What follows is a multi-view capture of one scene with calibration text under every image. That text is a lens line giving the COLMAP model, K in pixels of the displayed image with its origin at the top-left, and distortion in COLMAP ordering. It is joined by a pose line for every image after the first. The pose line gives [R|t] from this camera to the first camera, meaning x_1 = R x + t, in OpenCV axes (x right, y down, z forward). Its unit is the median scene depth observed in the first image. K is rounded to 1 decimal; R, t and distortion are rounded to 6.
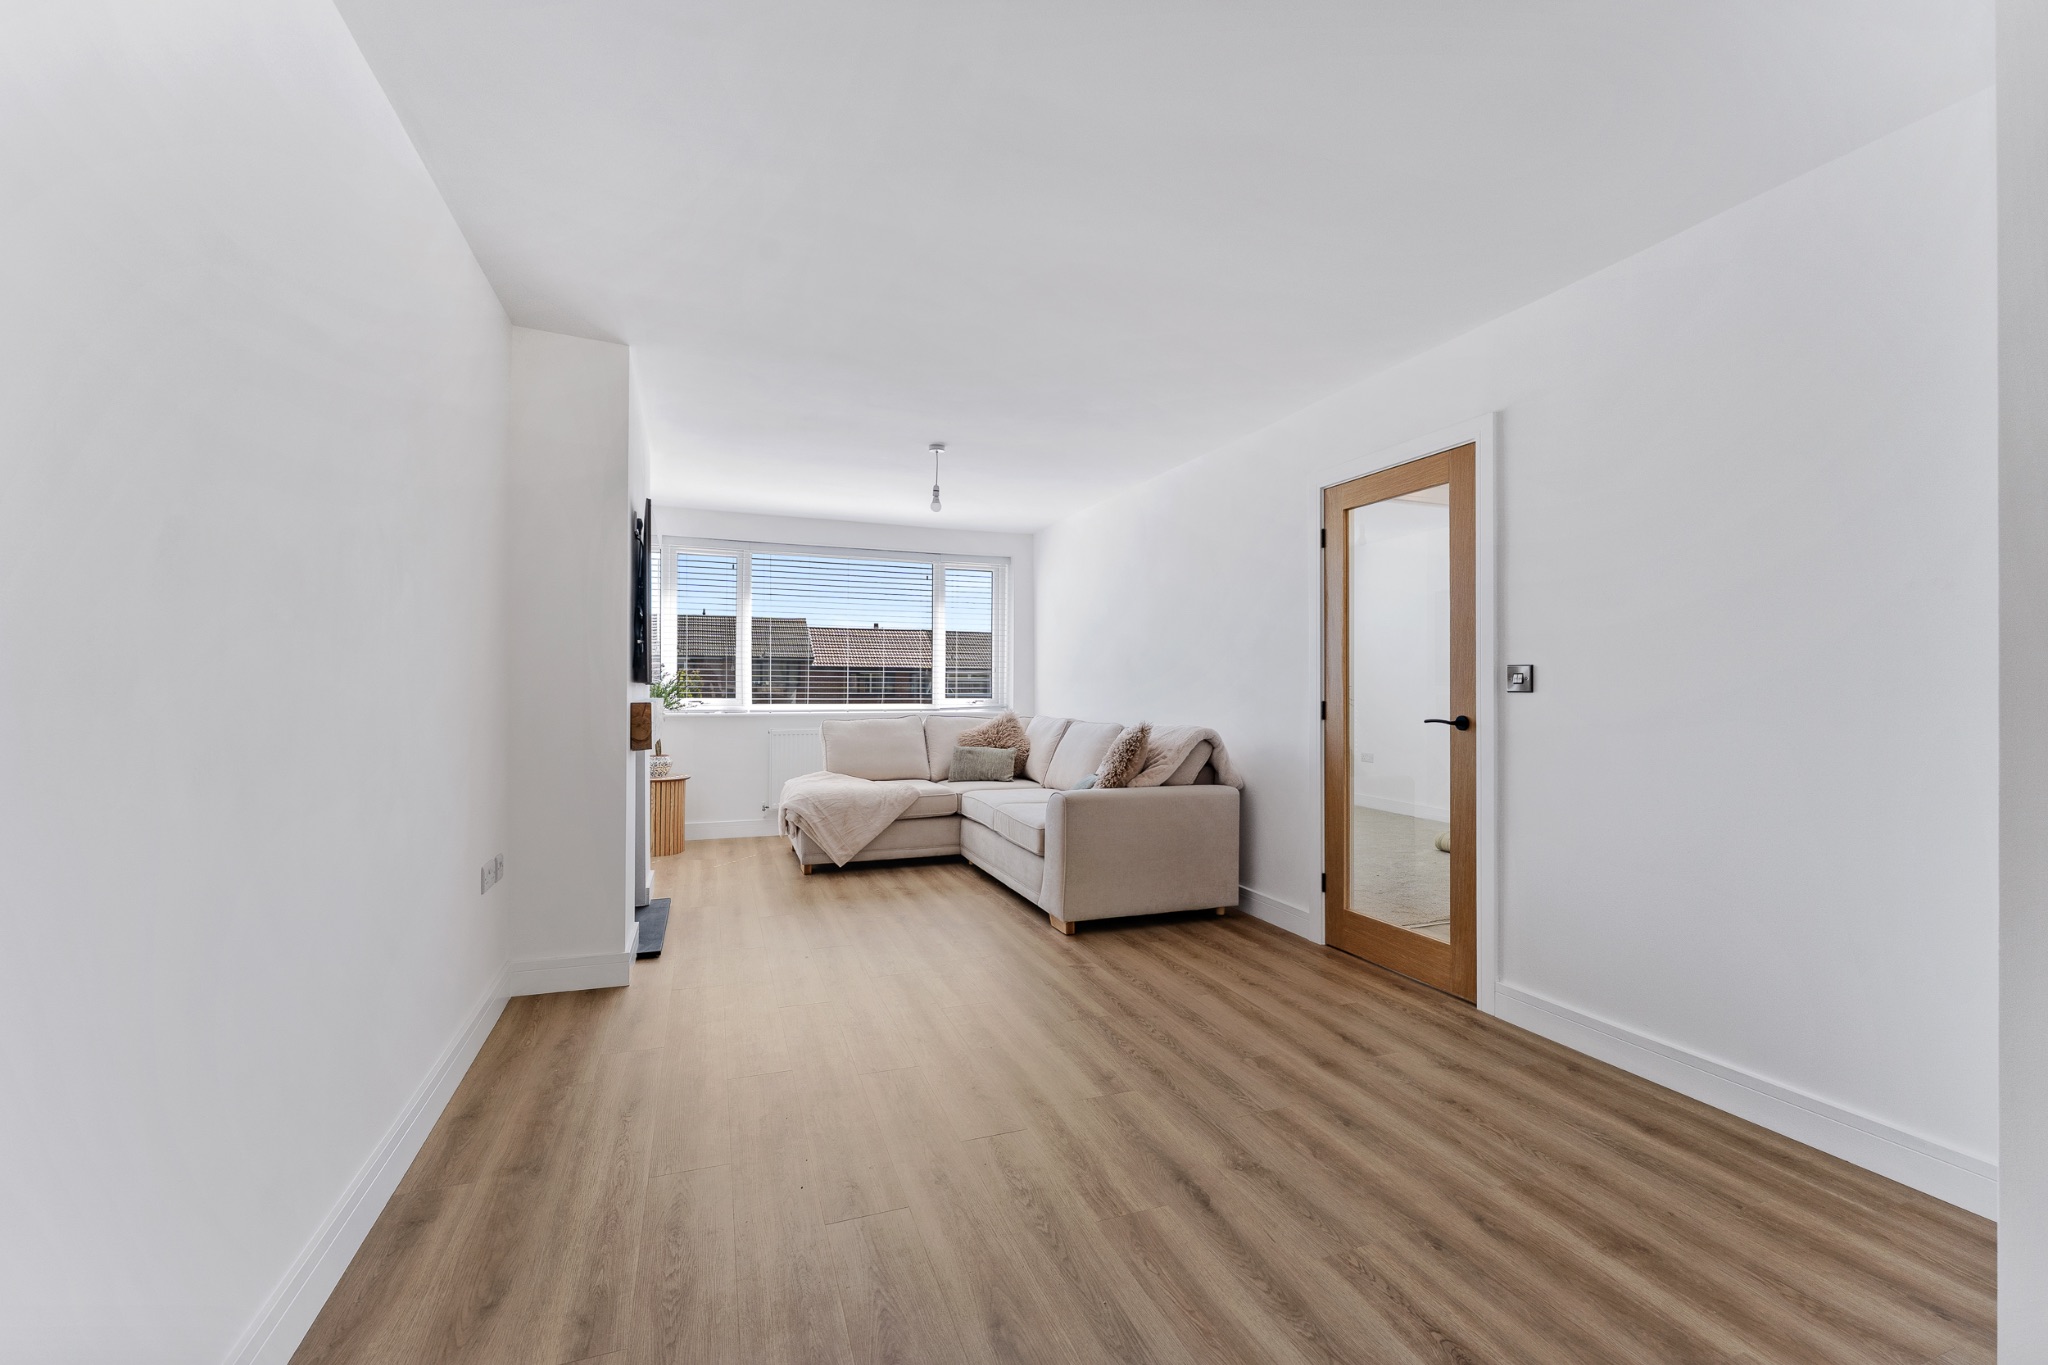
lens RADIAL K [[866.4, 0, 1024.0], [0, 866.4, 682.5], [0, 0, 1]] dist [0.010642, 0.000129]
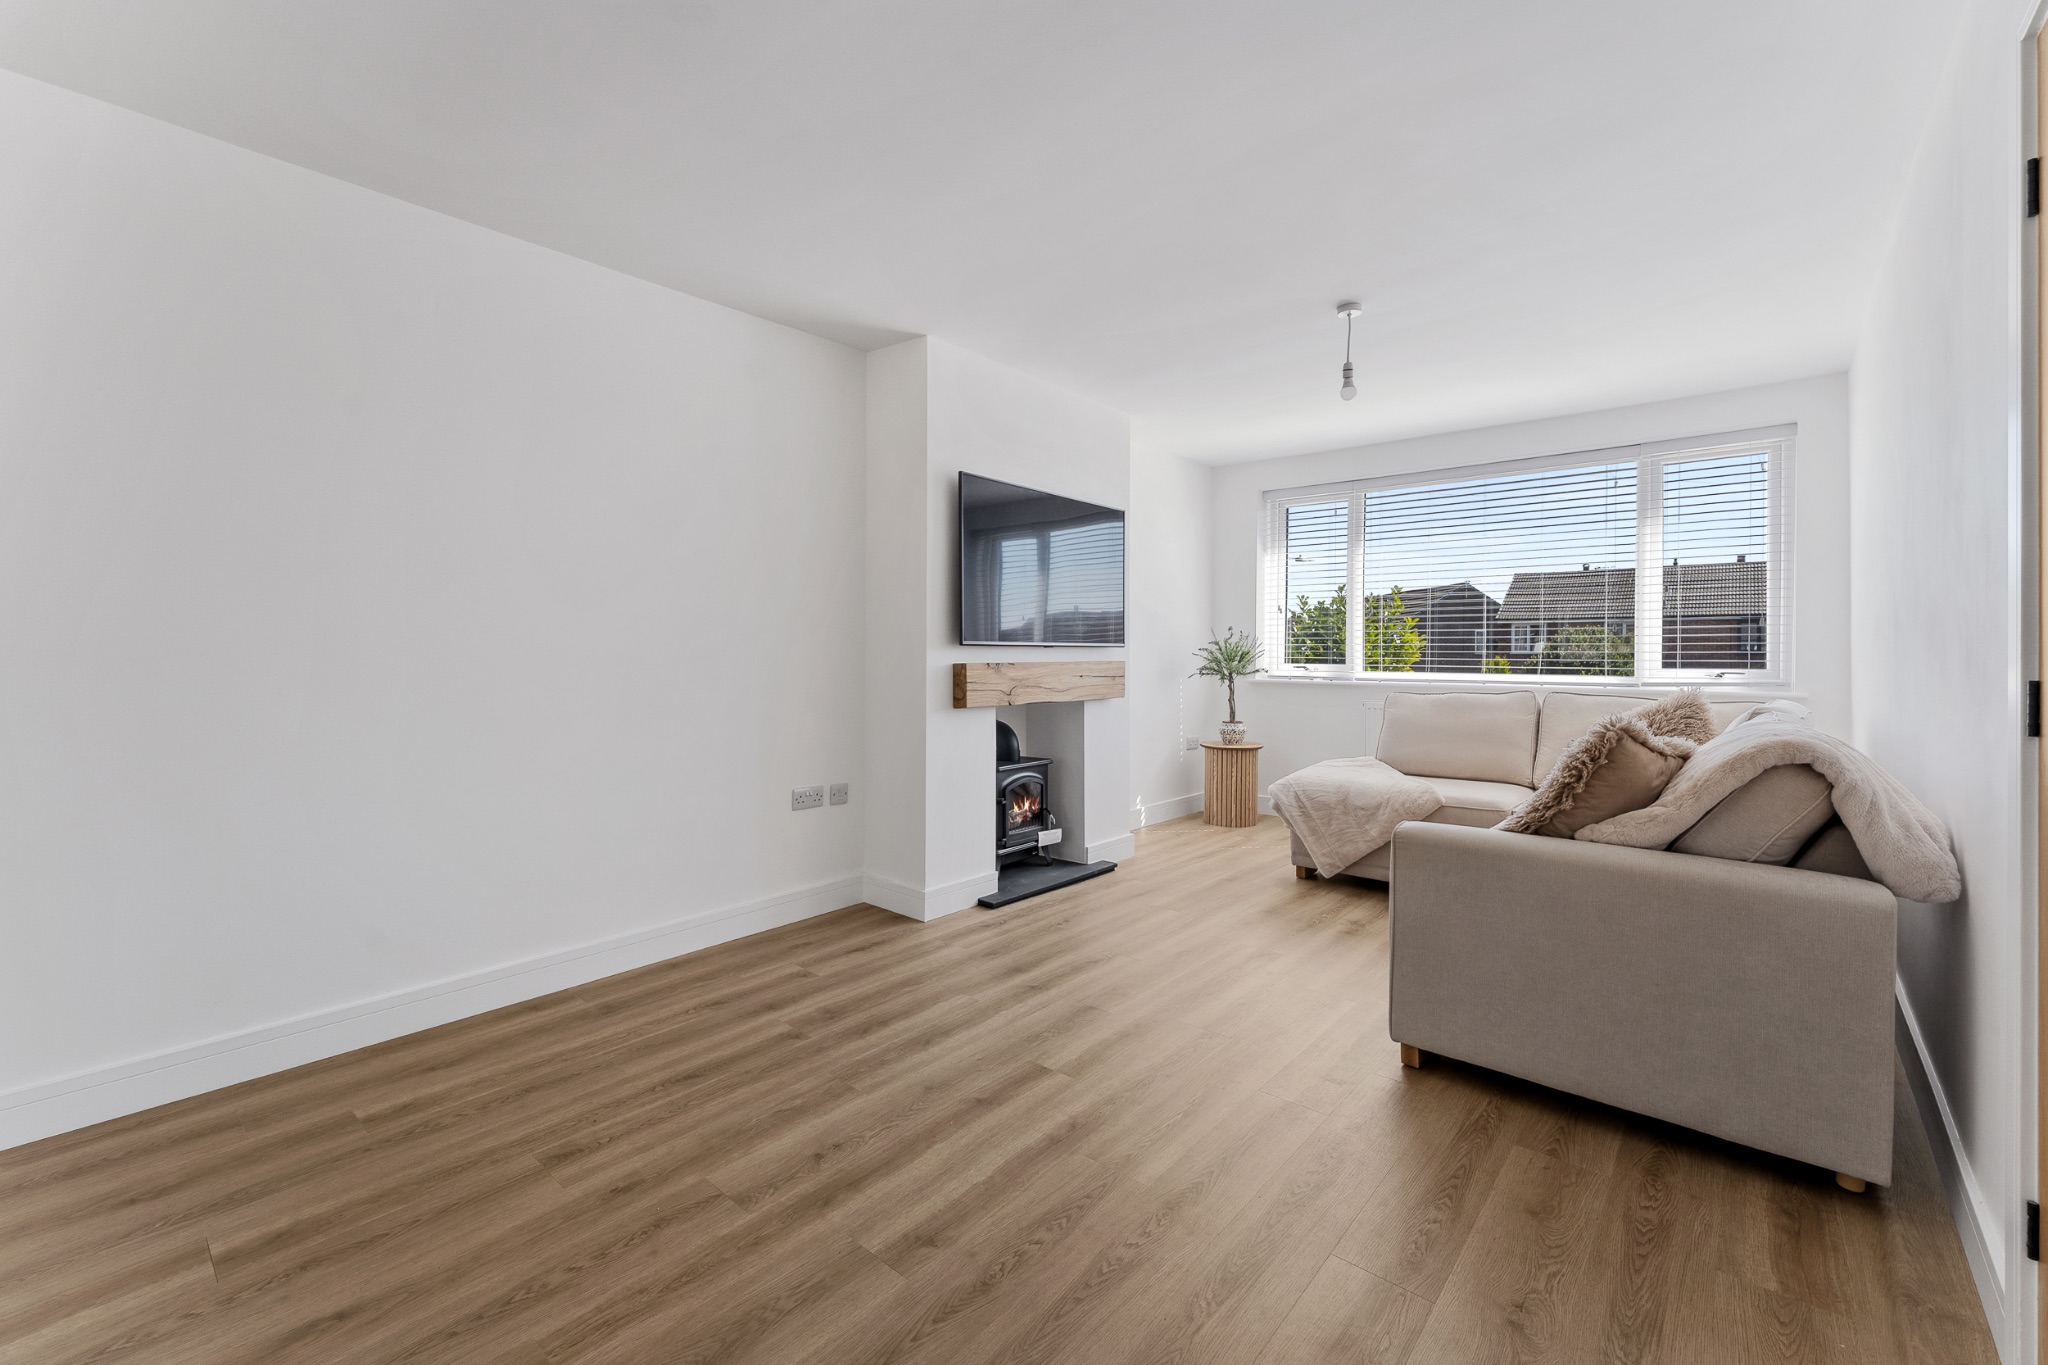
lens RADIAL K [[850.4, 0, 983.1], [0, 850.4, 658.2], [0, 0, 1]] dist [0.002861, 0.000297]
pose [[0.450679, 0.002840, -0.892682, 0.385298], [0.004952, 0.999972, 0.005681, 0.007915], [0.892673, -0.006981, 0.450652, 0.423542]]
